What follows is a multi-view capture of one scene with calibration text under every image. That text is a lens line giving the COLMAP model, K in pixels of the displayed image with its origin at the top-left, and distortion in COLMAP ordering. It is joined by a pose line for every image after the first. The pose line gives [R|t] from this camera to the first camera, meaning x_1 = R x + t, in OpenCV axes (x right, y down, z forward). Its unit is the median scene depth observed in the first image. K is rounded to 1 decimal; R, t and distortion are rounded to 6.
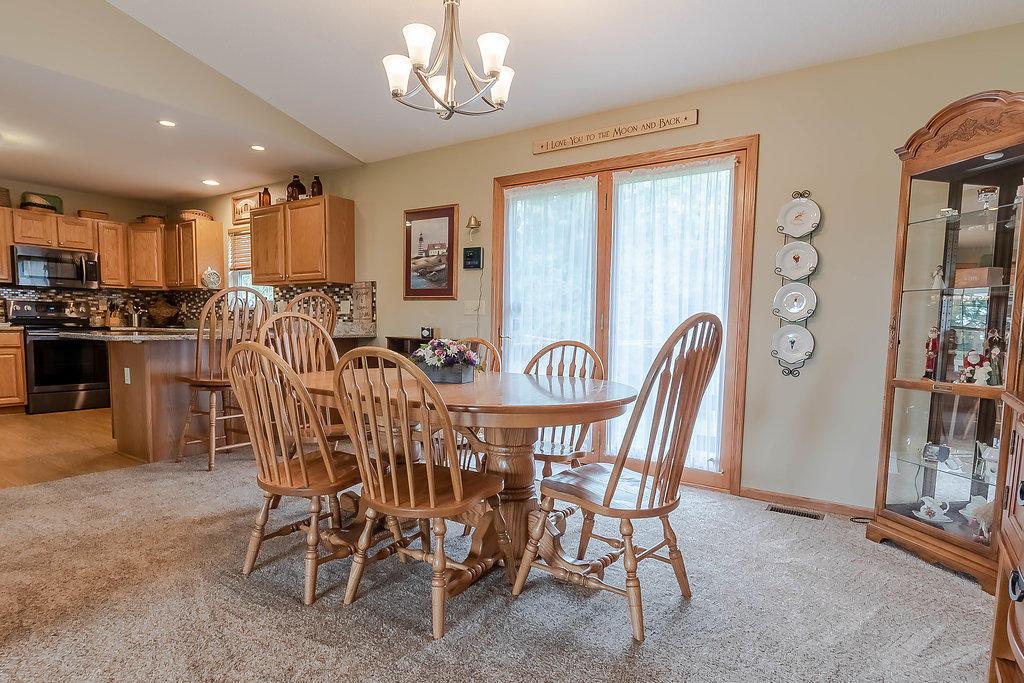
lens RADIAL K [[576.8, 0, 512.5], [0, 576.8, 371.1], [0, 0, 1]] dist [0.002670, -0.003331]
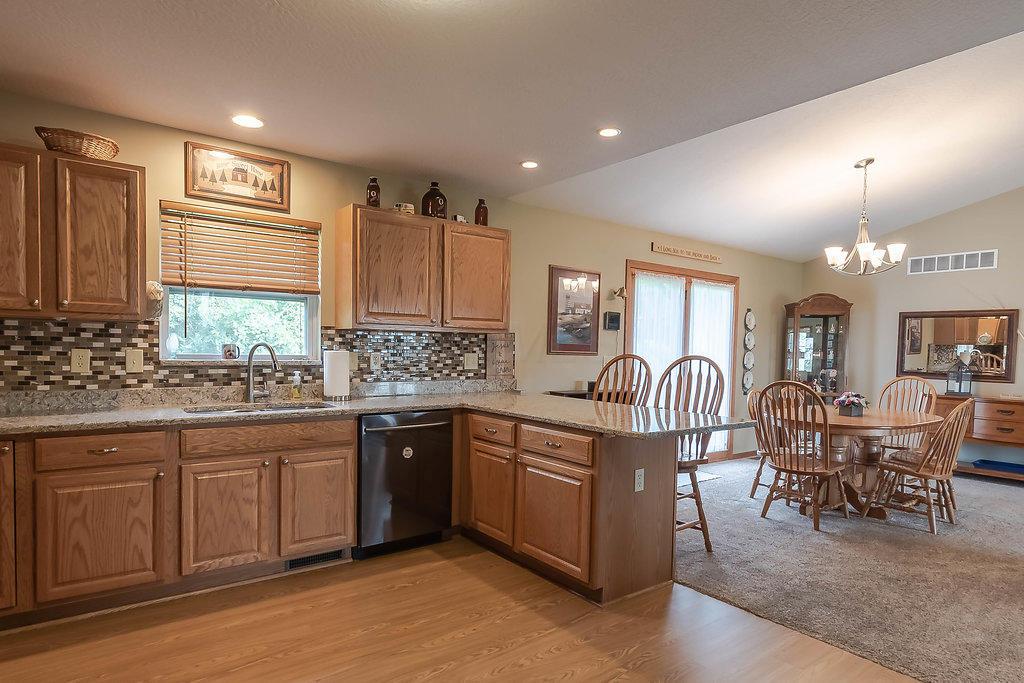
lens RADIAL K [[576.8, 0, 507.4], [0, 576.8, 370.6], [0, 0, 1]] dist [0.002670, -0.003331]
pose [[0.299824, -0.050286, 0.952668, -1.160288], [0.062628, 0.997493, 0.032942, -0.133736], [-0.951937, 0.049787, 0.302222, 0.778758]]
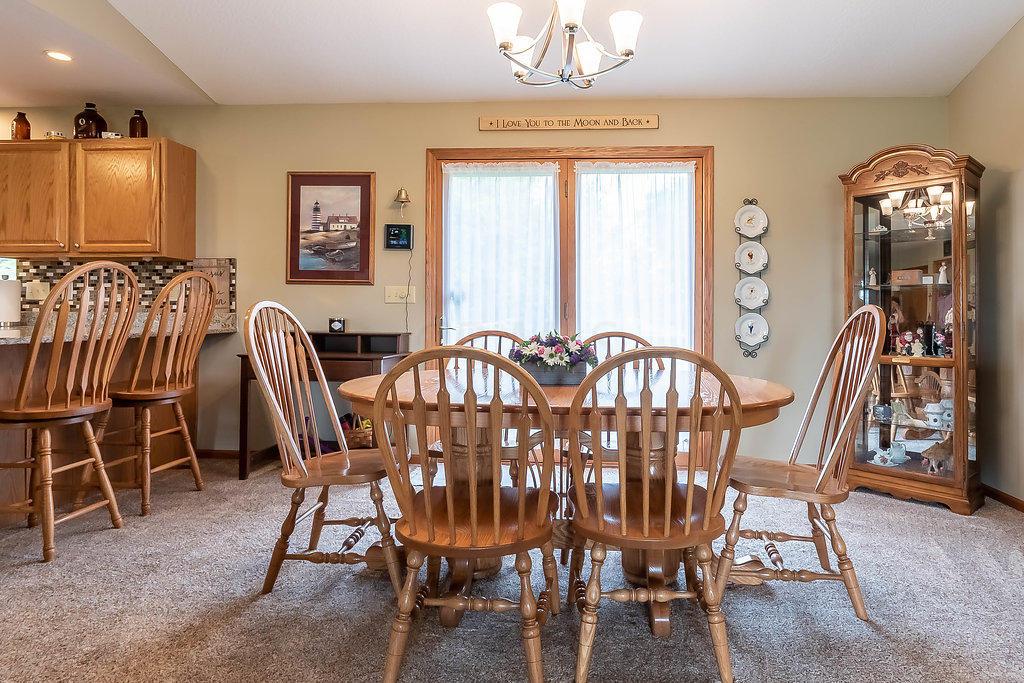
lens RADIAL K [[576.8, 0, 551.5], [0, 576.8, 311.7], [0, 0, 1]] dist [0.002670, -0.003331]
pose [[0.849608, -0.008208, 0.527351, -0.299603], [0.049057, 0.996774, -0.063521, -0.018168], [-0.525129, 0.079839, 0.847270, 0.150800]]
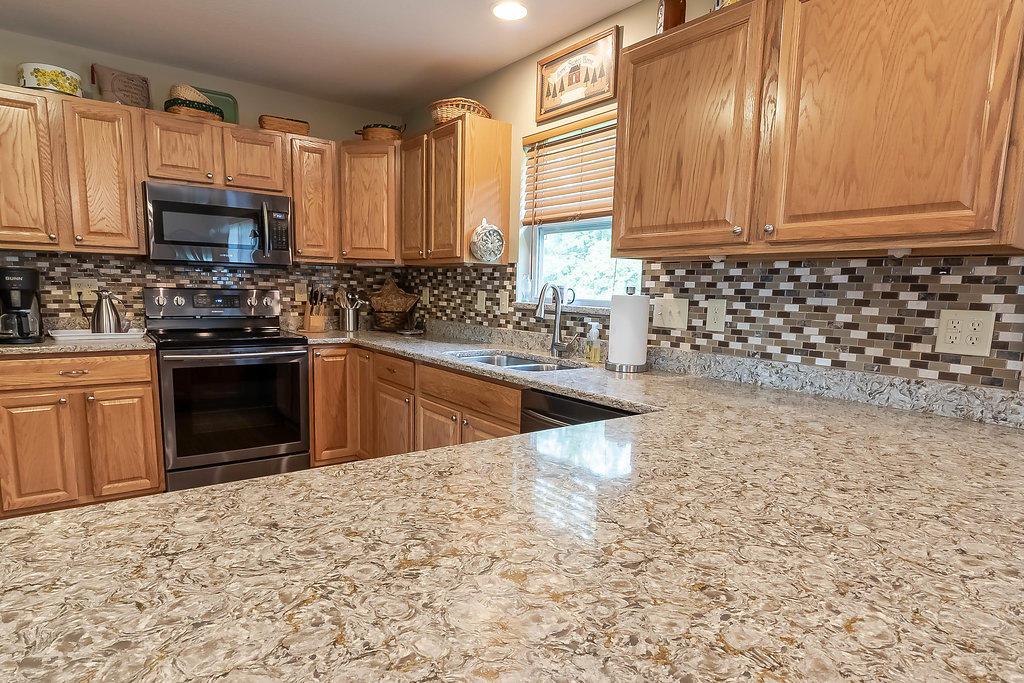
lens RADIAL K [[576.8, 0, 513.3], [0, 576.8, 373.0], [0, 0, 1]] dist [0.002670, -0.003331]
pose [[0.952088, 0.054403, -0.300948, -0.463066], [-0.036181, 0.997177, 0.065799, -0.111504], [0.303678, -0.051758, 0.951368, 0.716288]]
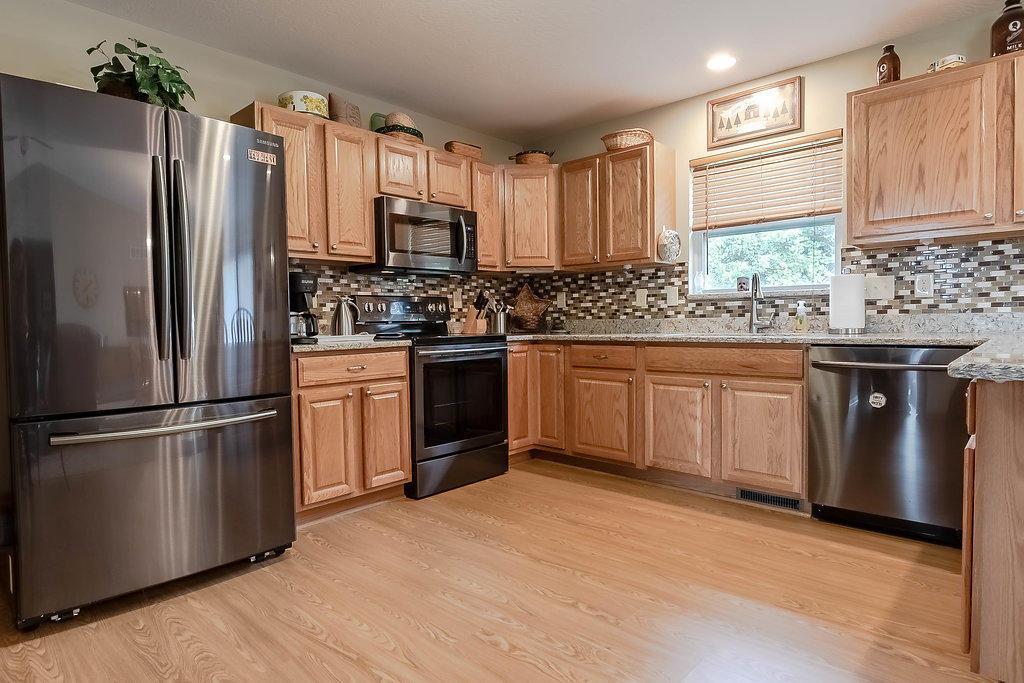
lens RADIAL K [[576.8, 0, 511.5], [0, 576.8, 343.4], [0, 0, 1]] dist [0.002670, -0.003331]
pose [[0.991673, -0.028074, -0.125680, -0.801299], [0.023074, 0.998890, -0.041068, -0.057556], [0.126694, 0.037826, 0.991220, 0.550114]]
